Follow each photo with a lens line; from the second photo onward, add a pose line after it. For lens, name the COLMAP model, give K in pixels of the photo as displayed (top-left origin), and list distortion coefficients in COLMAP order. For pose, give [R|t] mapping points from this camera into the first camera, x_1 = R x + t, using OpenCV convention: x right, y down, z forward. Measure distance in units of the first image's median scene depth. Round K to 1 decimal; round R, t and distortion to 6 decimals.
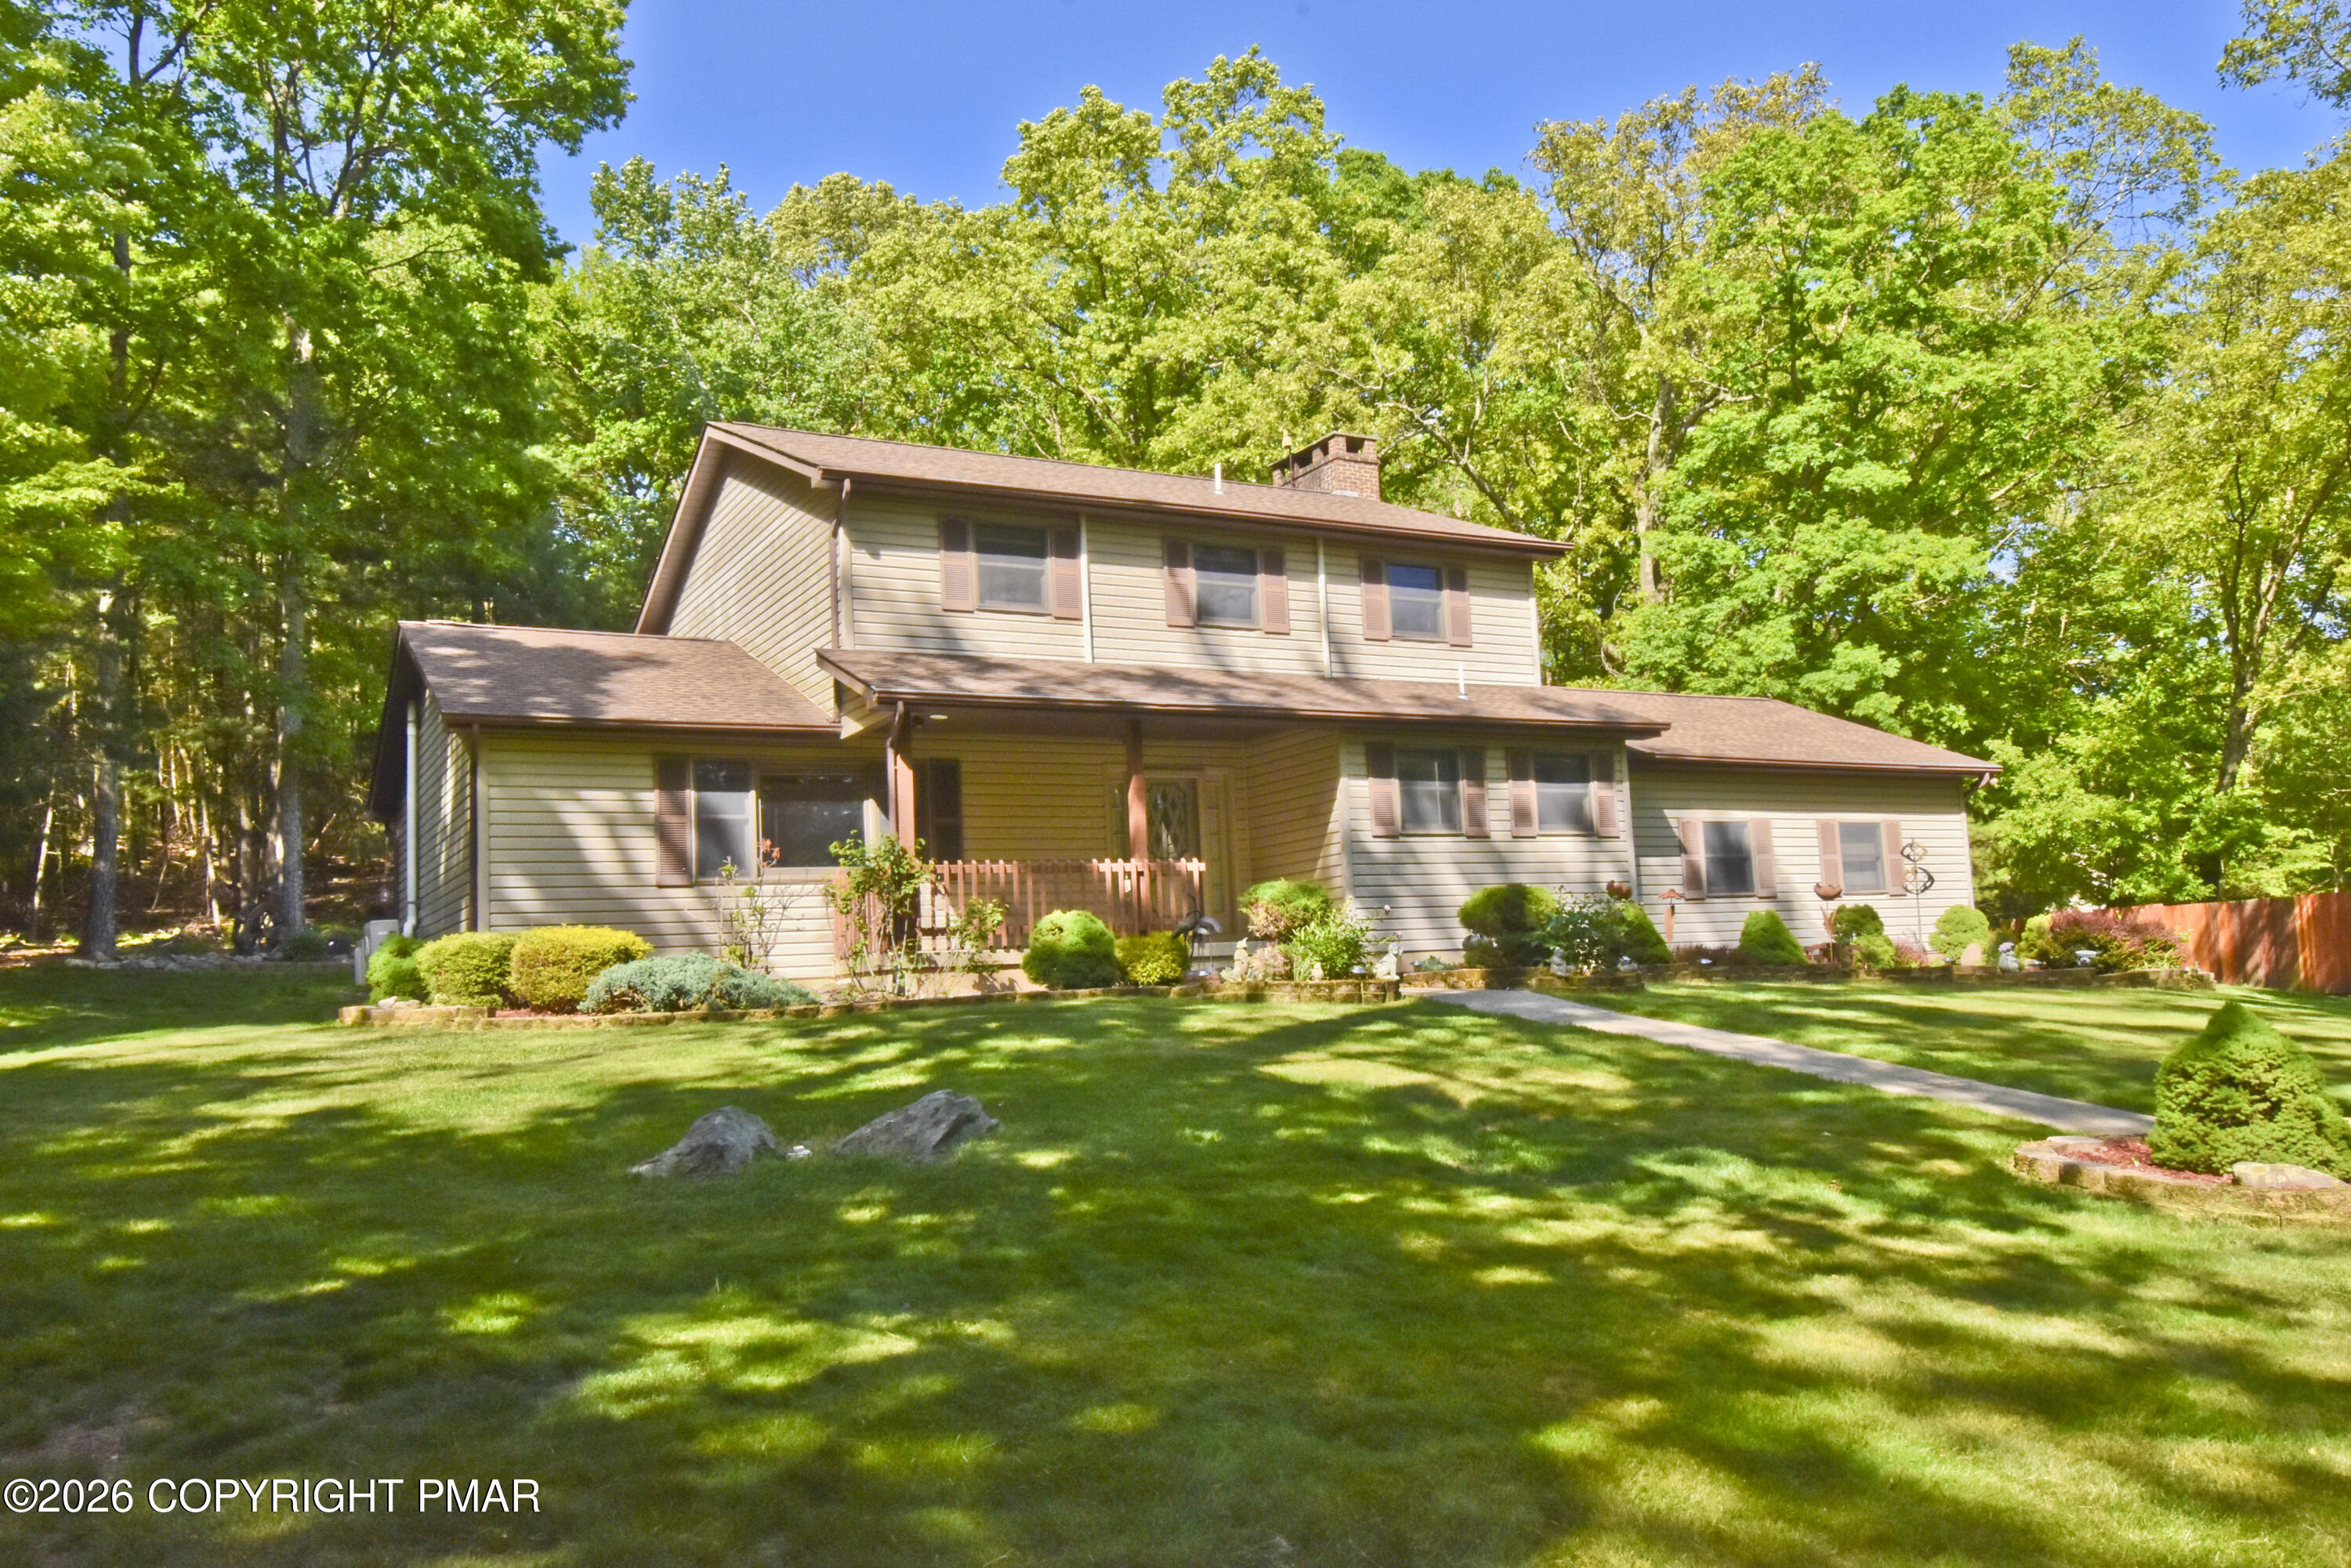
lens RADIAL K [[1712.9, 0, 1164.0], [0, 1712.9, 792.8], [0, 0, 1]] dist [0.000485, 0.000349]
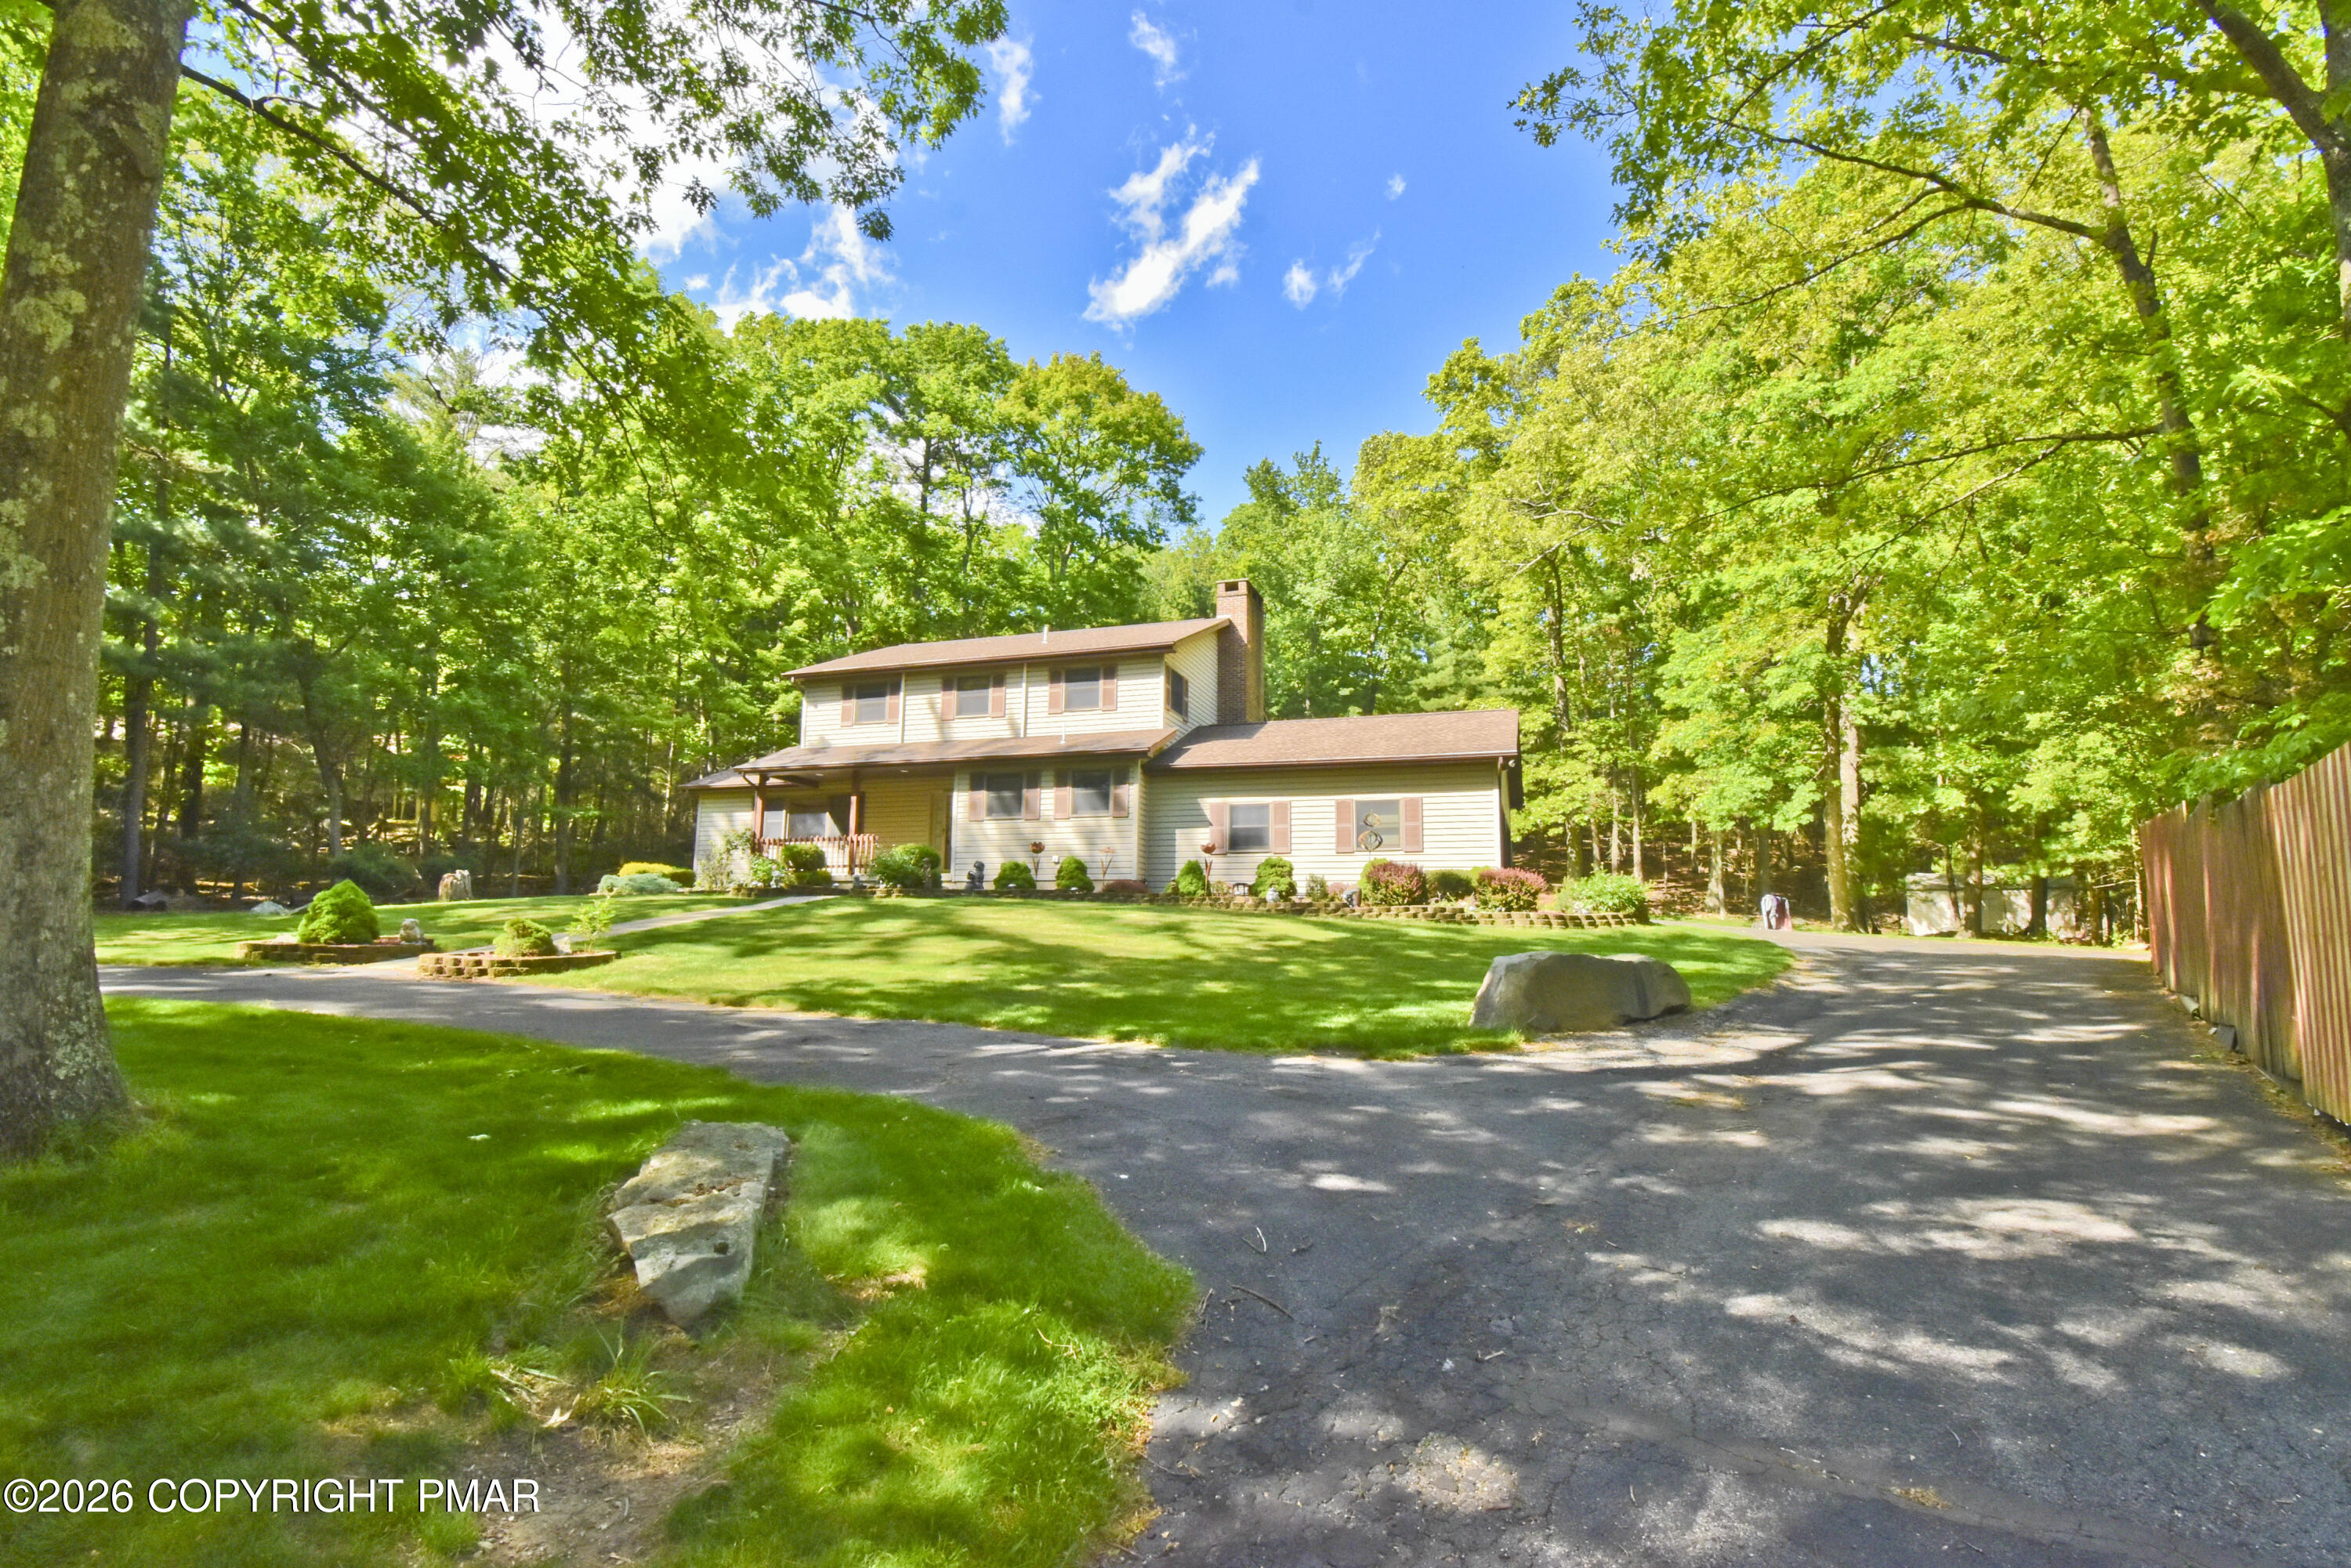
lens RADIAL K [[1085.1, 0, 1171.7], [0, 1085.1, 787.1], [0, 0, 1]] dist [-0.002585, -0.000085]
pose [[0.682871, -0.051254, -0.728739, 0.649752], [0.038921, 0.998672, -0.033768, 0.020701], [0.729501, -0.005304, 0.683959, 0.181140]]
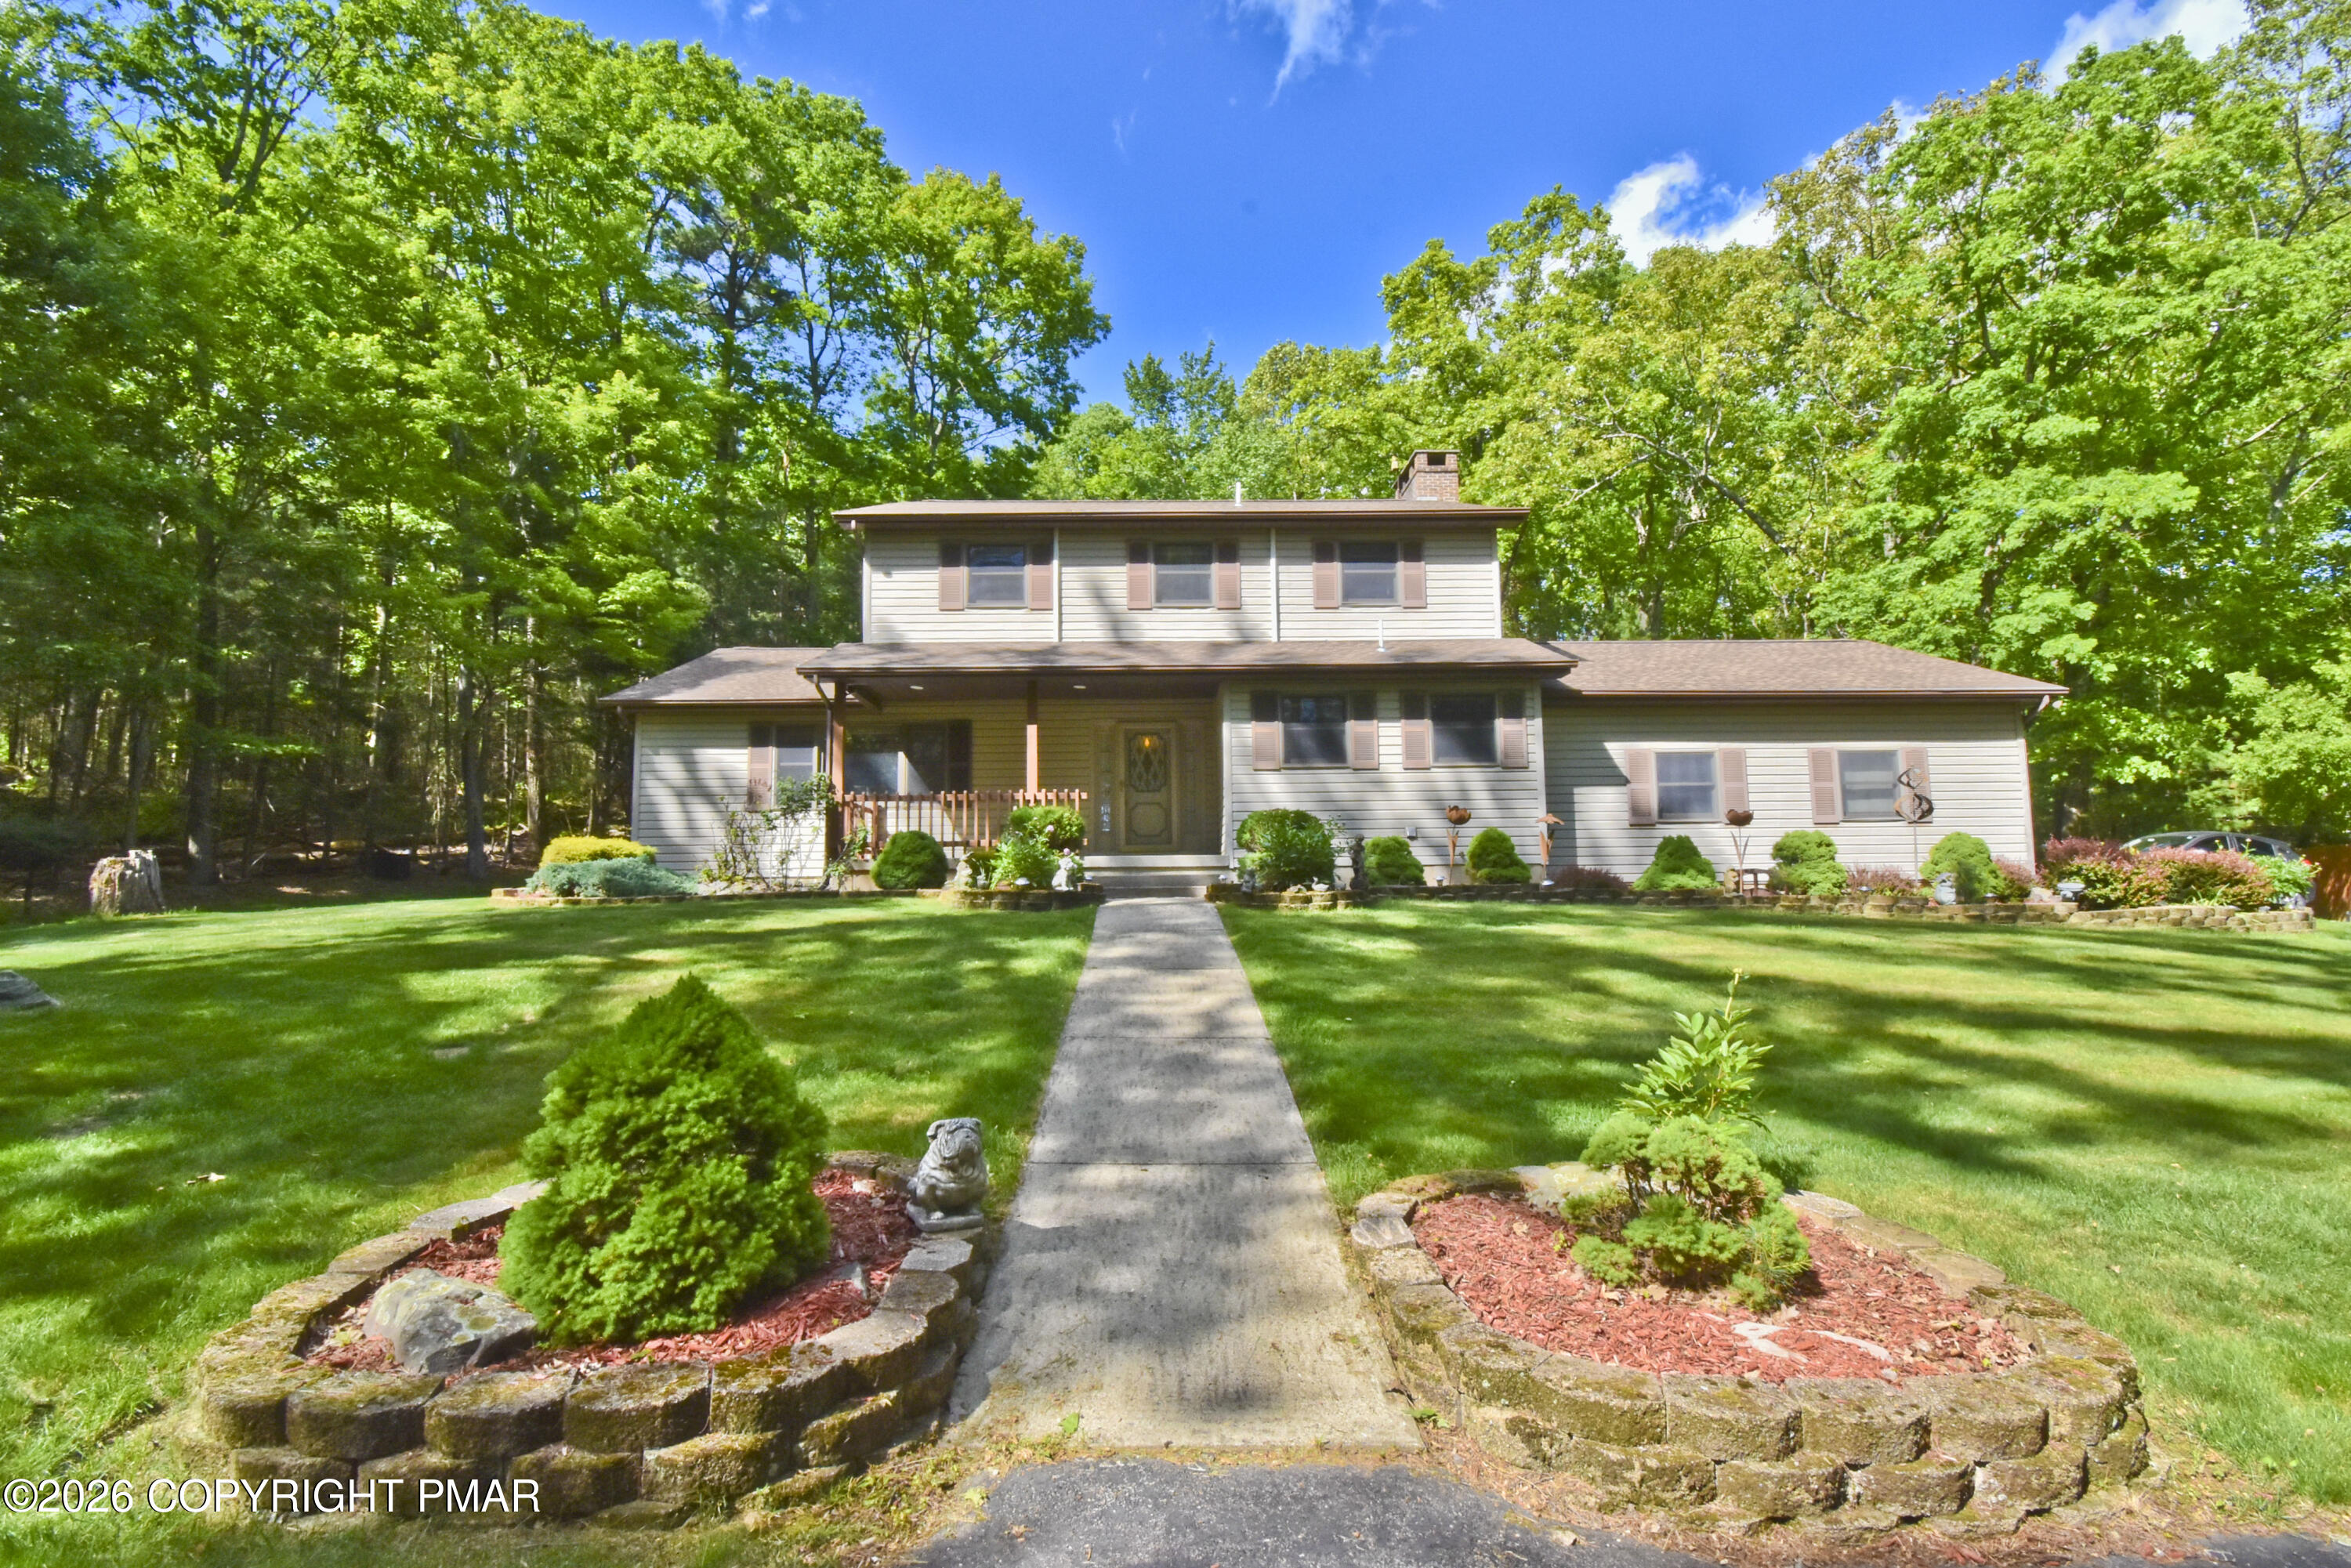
lens RADIAL K [[1053.9, 0, 1179.8], [0, 1053.9, 802.9], [0, 0, 1]] dist [0.003800, -0.011890]
pose [[0.891124, -0.004748, -0.453735, 0.226420], [0.022501, 0.999177, 0.033737, 0.012101], [0.453201, -0.040274, 0.890498, 0.177661]]
